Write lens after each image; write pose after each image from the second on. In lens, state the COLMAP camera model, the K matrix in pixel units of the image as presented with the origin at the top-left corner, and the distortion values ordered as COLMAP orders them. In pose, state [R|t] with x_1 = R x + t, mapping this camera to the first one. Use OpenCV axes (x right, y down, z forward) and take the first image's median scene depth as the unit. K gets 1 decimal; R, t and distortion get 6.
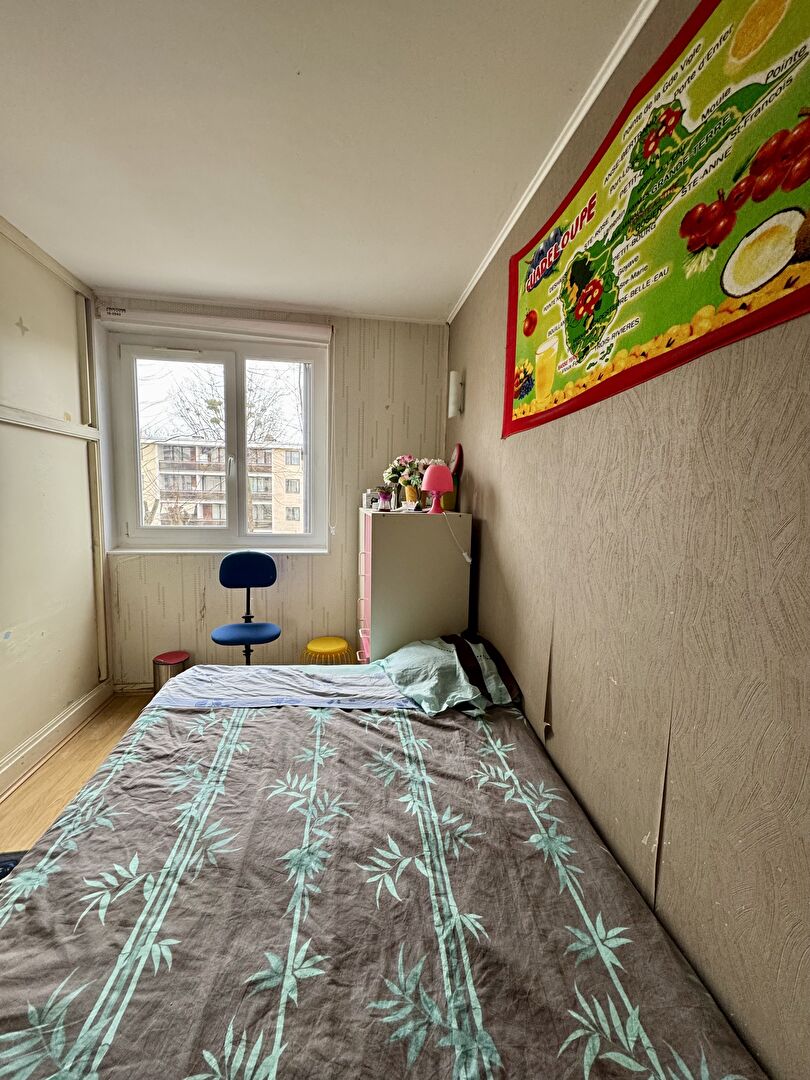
lens RADIAL K [[430.6, 0, 407.3], [0, 430.6, 537.9], [0, 0, 1]] dist [-0.001607, 0.000266]
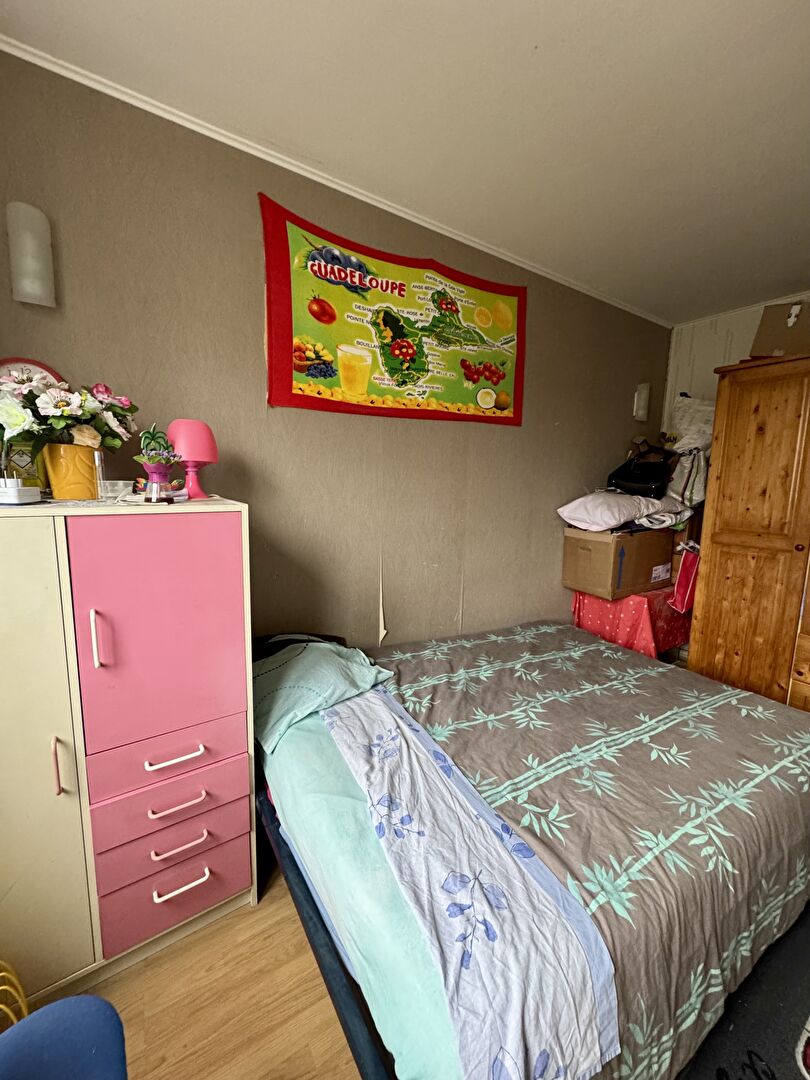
lens RADIAL K [[430.6, 0, 407.1], [0, 430.6, 539.7], [0, 0, 1]] dist [-0.001607, 0.000266]
pose [[-0.424228, -0.162082, 0.890932, -1.213036], [0.060186, 0.976630, 0.206331, -0.206436], [-0.903553, 0.141153, -0.404559, 1.864007]]
